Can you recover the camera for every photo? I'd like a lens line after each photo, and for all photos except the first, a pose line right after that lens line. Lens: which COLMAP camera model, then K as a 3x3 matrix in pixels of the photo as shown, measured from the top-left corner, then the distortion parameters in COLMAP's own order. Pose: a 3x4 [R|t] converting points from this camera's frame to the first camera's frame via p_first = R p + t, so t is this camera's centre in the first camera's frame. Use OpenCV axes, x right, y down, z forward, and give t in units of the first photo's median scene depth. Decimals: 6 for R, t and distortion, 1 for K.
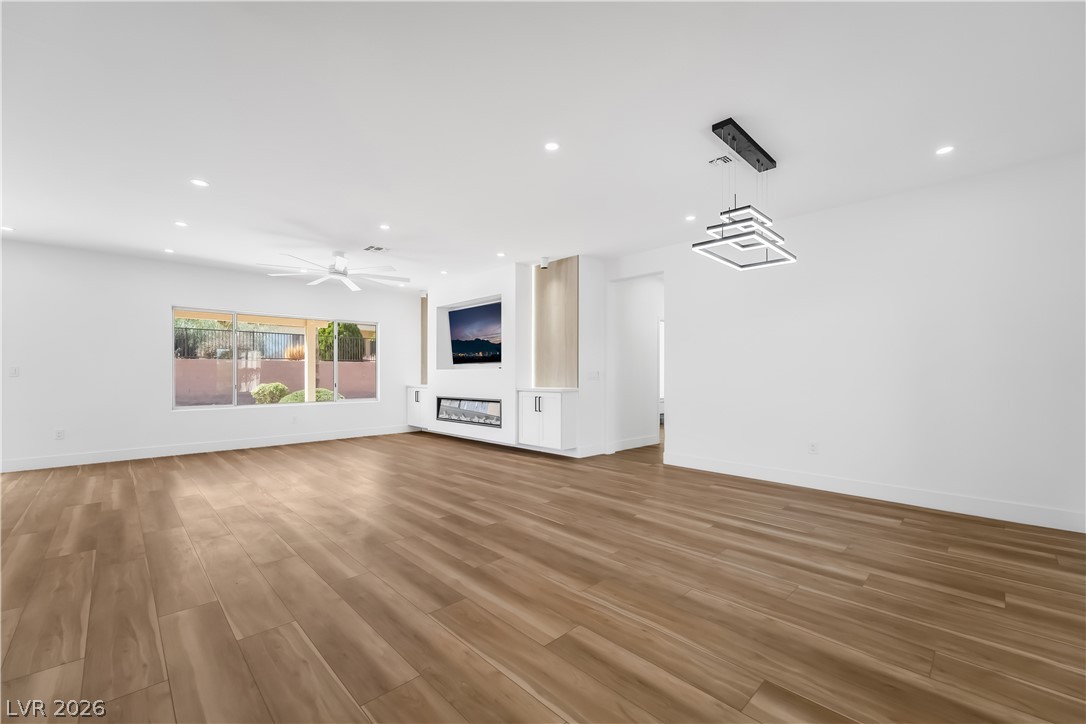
lens RADIAL K [[441.7, 0, 541.6], [0, 441.7, 374.3], [0, 0, 1]] dist [-0.003963, 0.000760]
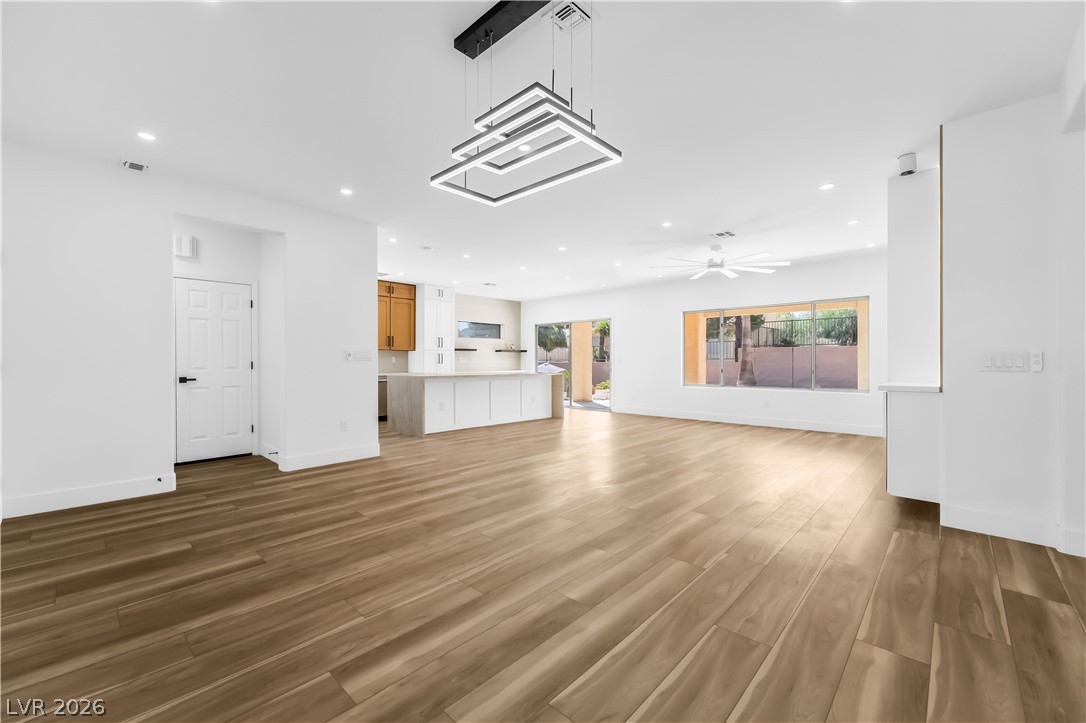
lens RADIAL K [[441.7, 0, 539.1], [0, 441.7, 358.5], [0, 0, 1]] dist [-0.003963, 0.000760]
pose [[0.038526, -0.006208, -0.999238, 0.810579], [0.001368, 0.999980, -0.006160, 0.002745], [0.999257, -0.001129, 0.038534, 0.740001]]
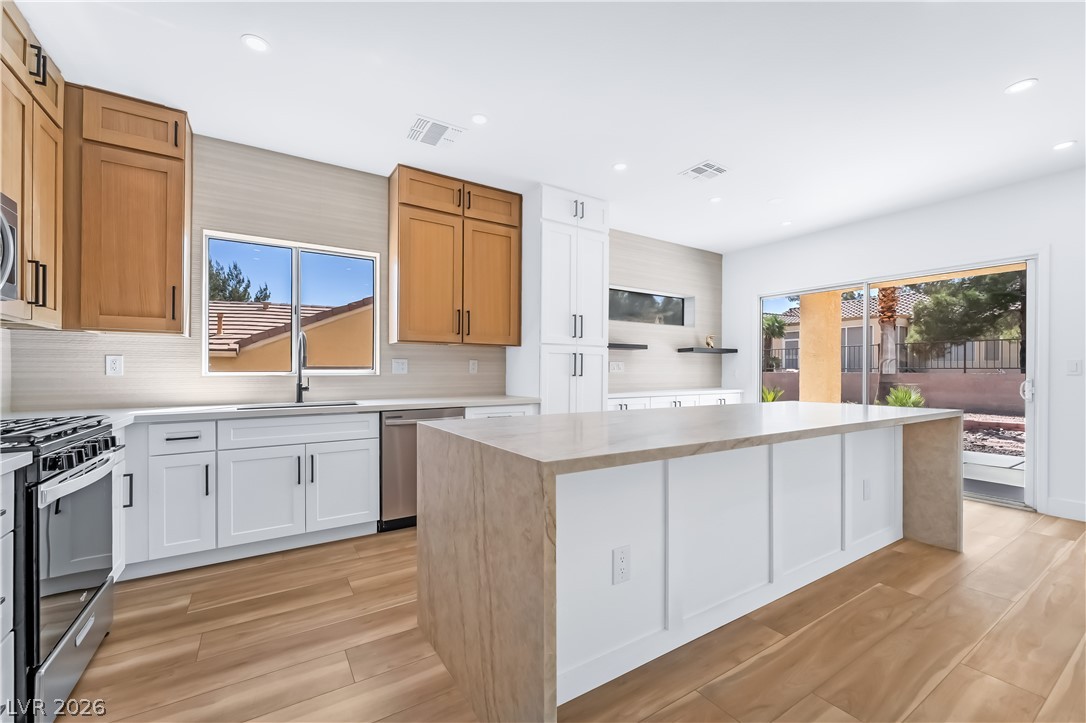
lens RADIAL K [[441.7, 0, 541.8], [0, 441.7, 371.3], [0, 0, 1]] dist [-0.003963, 0.000760]
pose [[-0.199244, 0.004821, -0.979938, -0.497265], [-0.003677, 0.999977, 0.005667, -0.002056], [0.979943, 0.004732, -0.199221, 0.439957]]
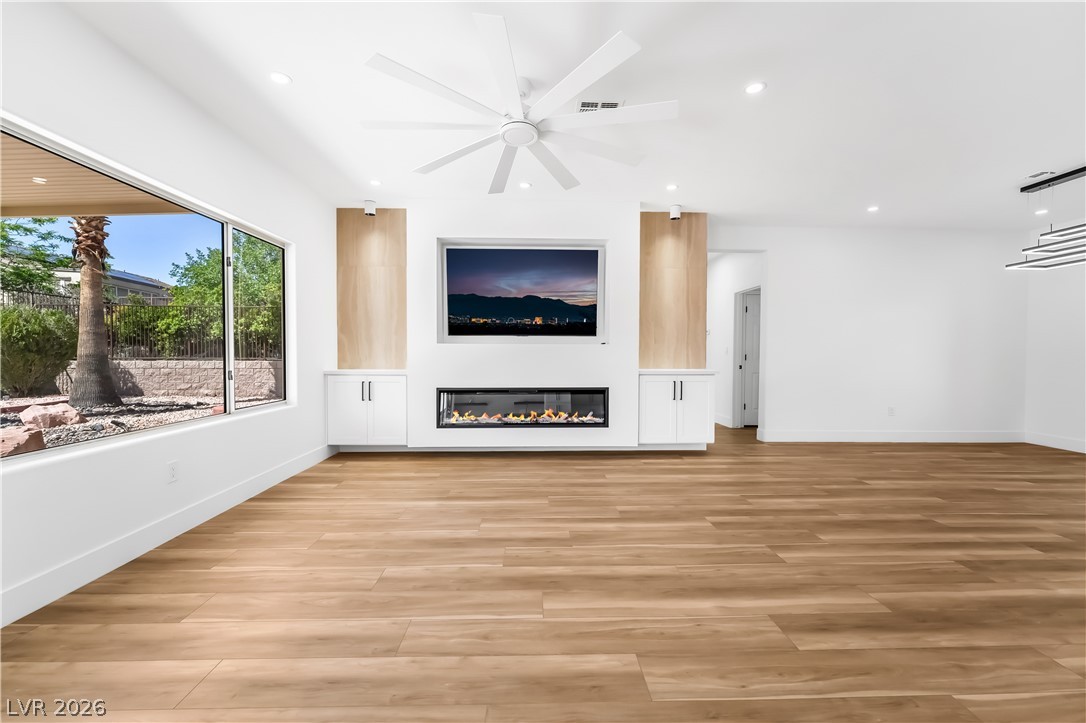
lens RADIAL K [[441.7, 0, 541.2], [0, 441.7, 365.3], [0, 0, 1]] dist [-0.003963, 0.000760]
pose [[0.677718, -0.015979, 0.735149, -1.088772], [-0.004691, 0.999650, 0.026052, 0.004497], [-0.735307, -0.021105, 0.677405, 0.931534]]
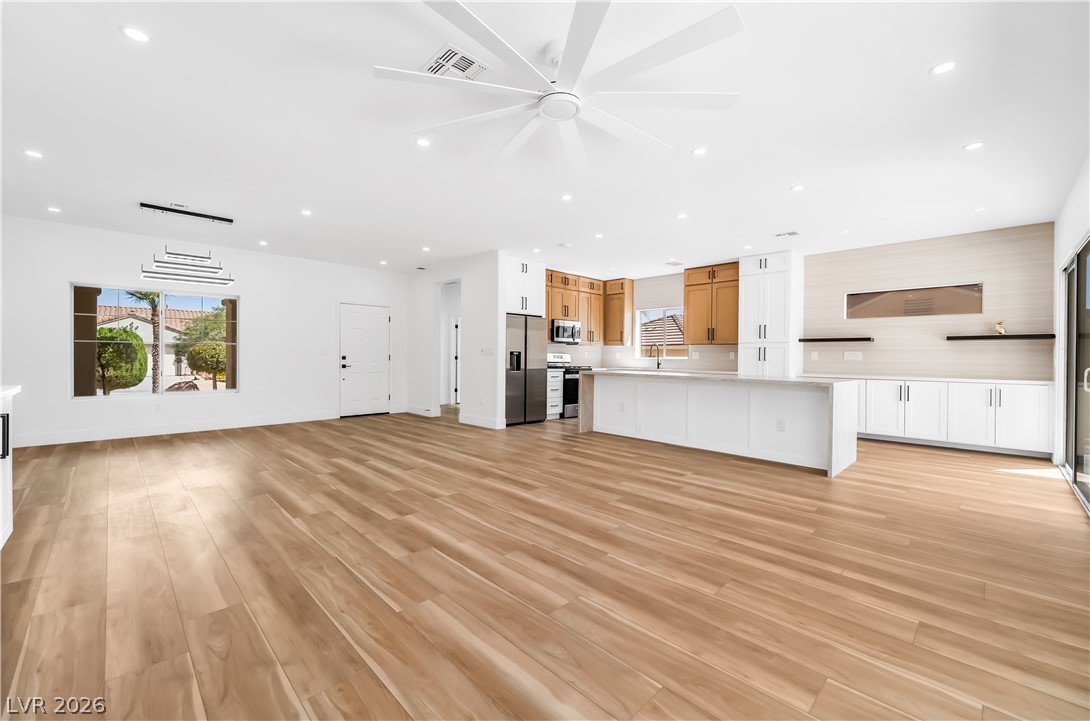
lens RADIAL K [[444.8, 0, 543.7], [0, 444.8, 356.9], [0, 0, 1]] dist [-0.003505, 0.000314]
pose [[-0.999920, -0.007260, -0.010334, -0.617574], [-0.007275, 0.999973, 0.001423, 0.003326], [0.010323, 0.001498, -0.999946, 1.949234]]
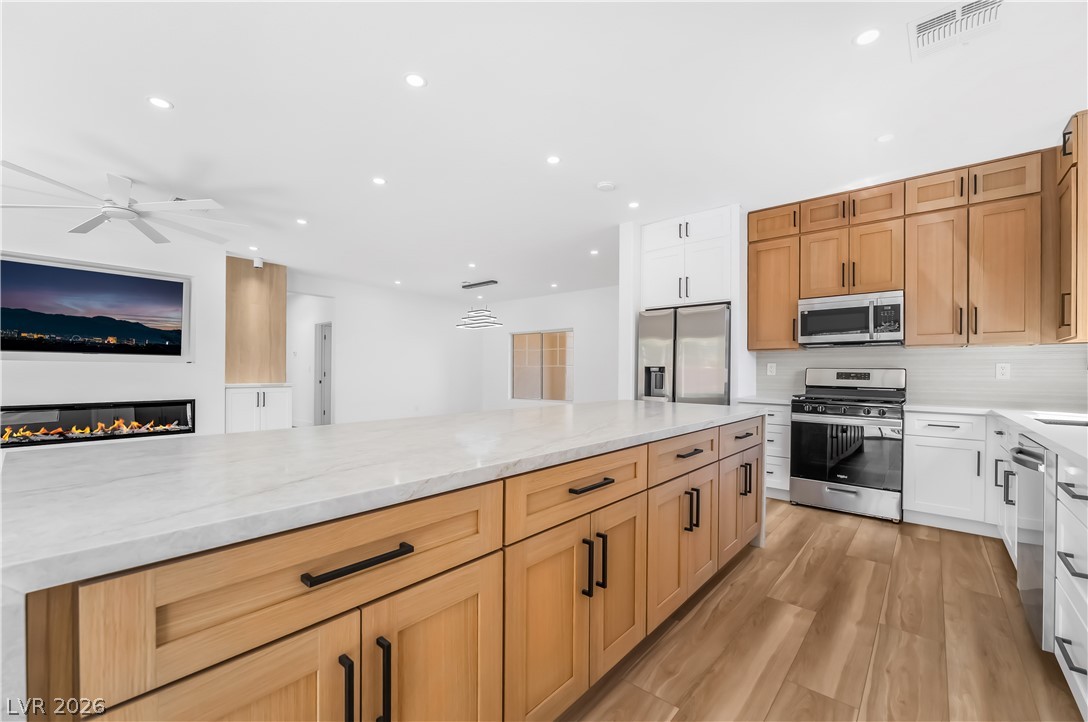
lens RADIAL K [[444.0, 0, 548.9], [0, 444.0, 373.4], [0, 0, 1]] dist [-0.003505, 0.000314]
pose [[-0.094777, -0.000209, 0.995498, -1.599439], [-0.005851, 0.999983, -0.000347, 0.004981], [-0.995481, -0.005858, -0.094777, 0.616684]]
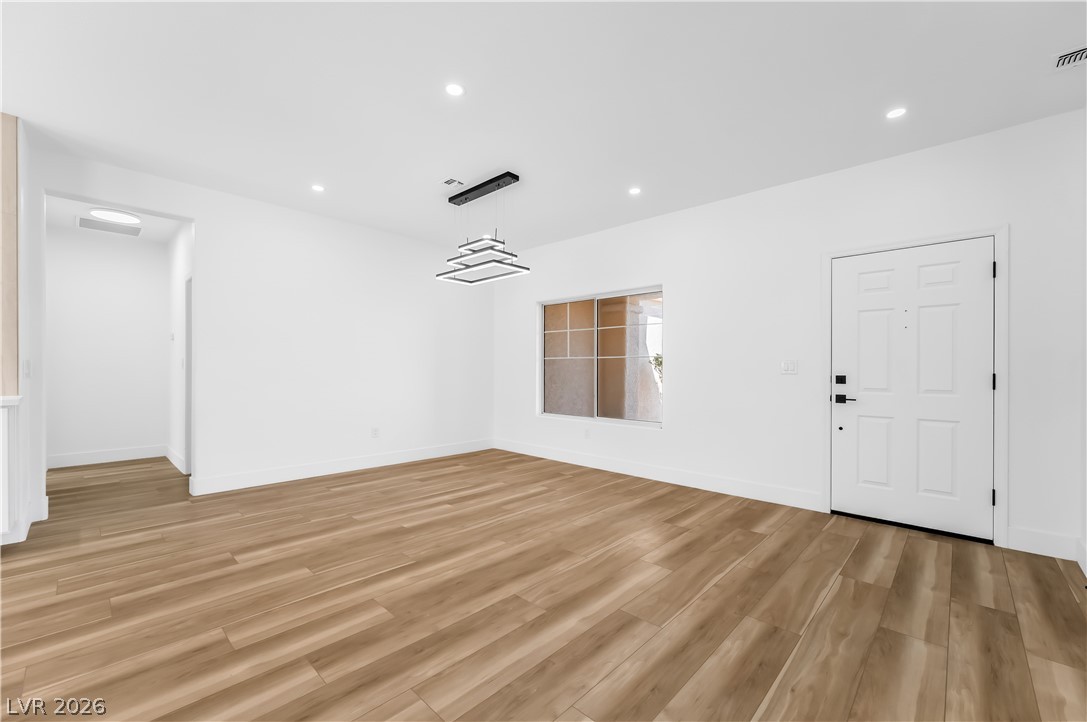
lens RADIAL K [[443.6, 0, 541.6], [0, 443.6, 366.2], [0, 0, 1]] dist [-0.003505, 0.000314]
pose [[-0.040480, 0.006224, 0.999161, -0.594894], [-0.005958, 0.999961, -0.006470, -0.000448], [-0.999163, -0.006215, -0.040442, 0.648886]]
